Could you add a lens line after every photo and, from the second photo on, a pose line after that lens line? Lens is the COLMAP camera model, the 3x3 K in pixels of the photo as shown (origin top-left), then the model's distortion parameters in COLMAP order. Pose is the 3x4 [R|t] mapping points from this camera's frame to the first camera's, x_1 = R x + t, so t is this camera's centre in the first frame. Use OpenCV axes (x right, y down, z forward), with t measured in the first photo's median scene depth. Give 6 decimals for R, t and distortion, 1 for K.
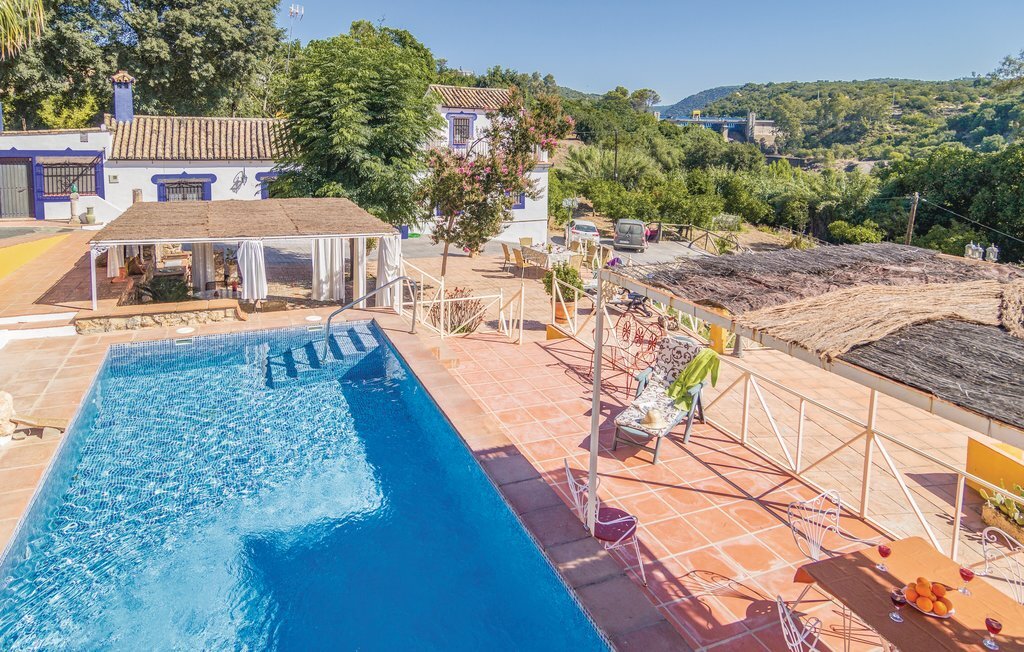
lens RADIAL K [[623.8, 0, 493.9], [0, 623.8, 189.3], [0, 0, 1]] dist [0.002327, 0.000142]
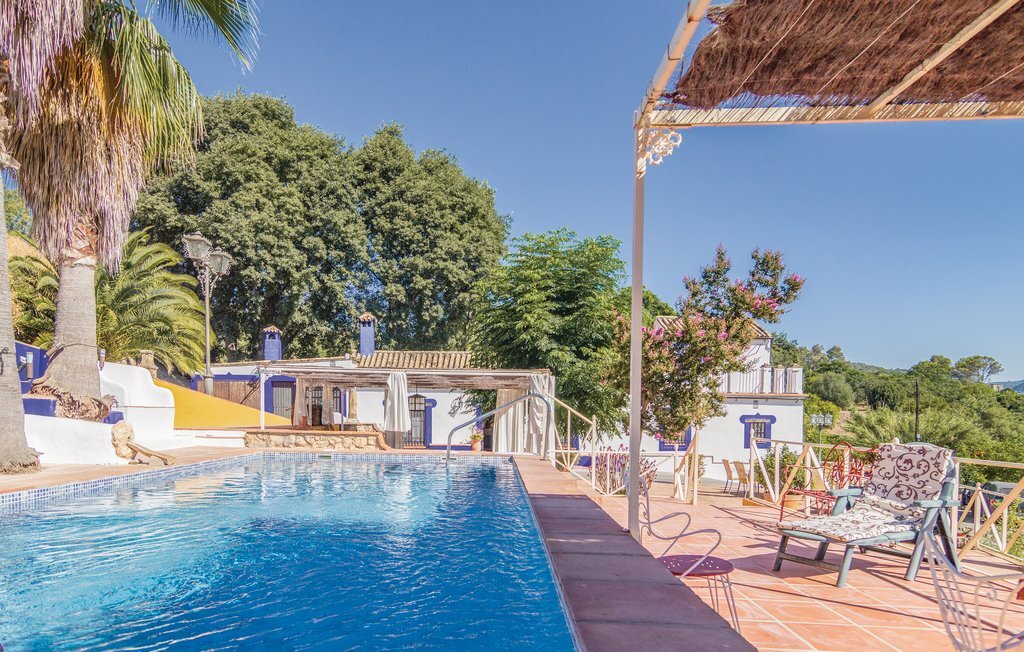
lens RADIAL K [[622.0, 0, 452.9], [0, 622.0, 433.1], [0, 0, 1]] dist [0.005231, 0.000613]
pose [[0.893979, -0.003272, -0.448097, 0.052013], [-0.027897, 0.997627, -0.062941, 0.091696], [0.447239, 0.068768, 0.891767, 0.063383]]
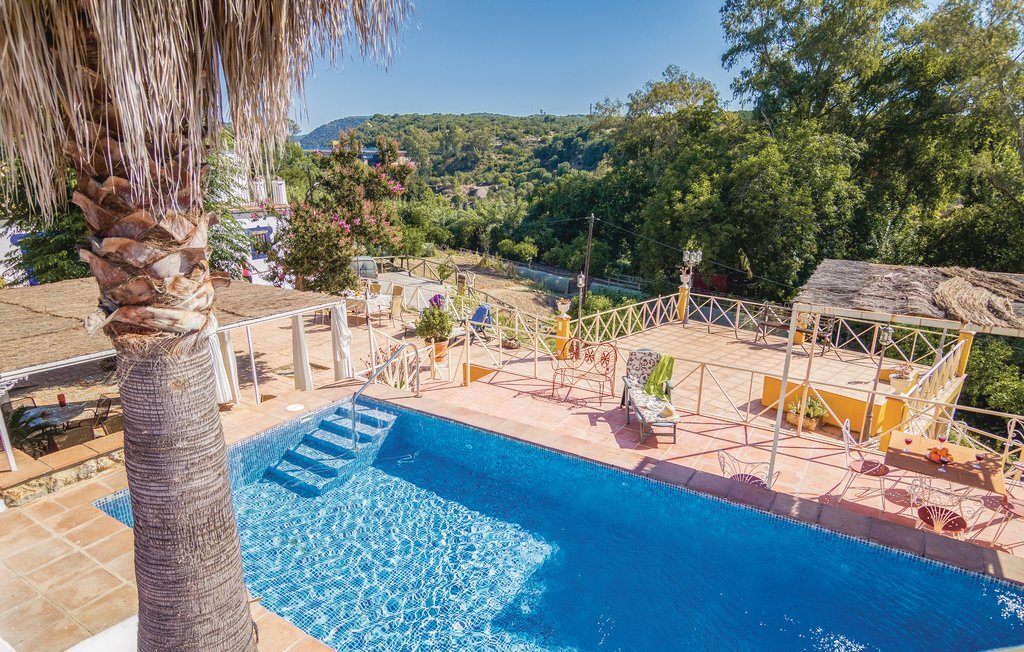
lens RADIAL K [[585.6, 0, 522.8], [0, 585.6, 339.5], [0, 0, 1]] dist [0.001606, 0.001796]
pose [[0.817948, -0.180014, 0.546403, -0.179182], [0.067016, 0.973132, 0.220280, -0.020175], [-0.571375, -0.143560, 0.808035, 0.056801]]
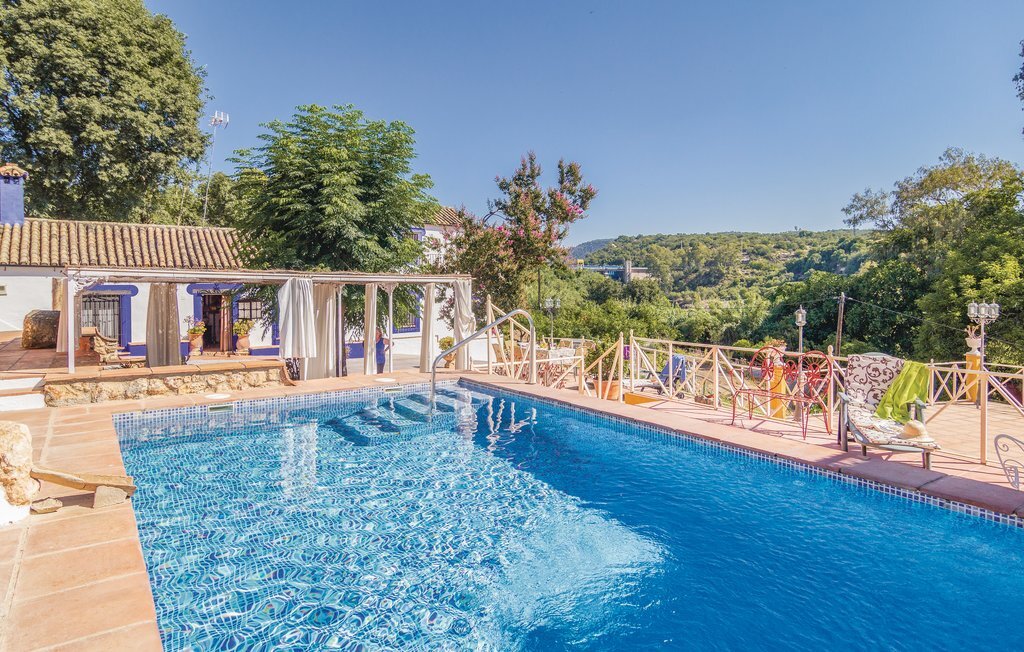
lens RADIAL K [[606.5, 0, 516.4], [0, 606.5, 288.8], [0, 0, 1]] dist [0.000794, 0.001727]
pose [[0.977473, -0.028162, 0.209171, -0.109855], [0.045744, 0.995769, -0.079700, 0.062798], [-0.206042, 0.087473, 0.974626, 0.094769]]
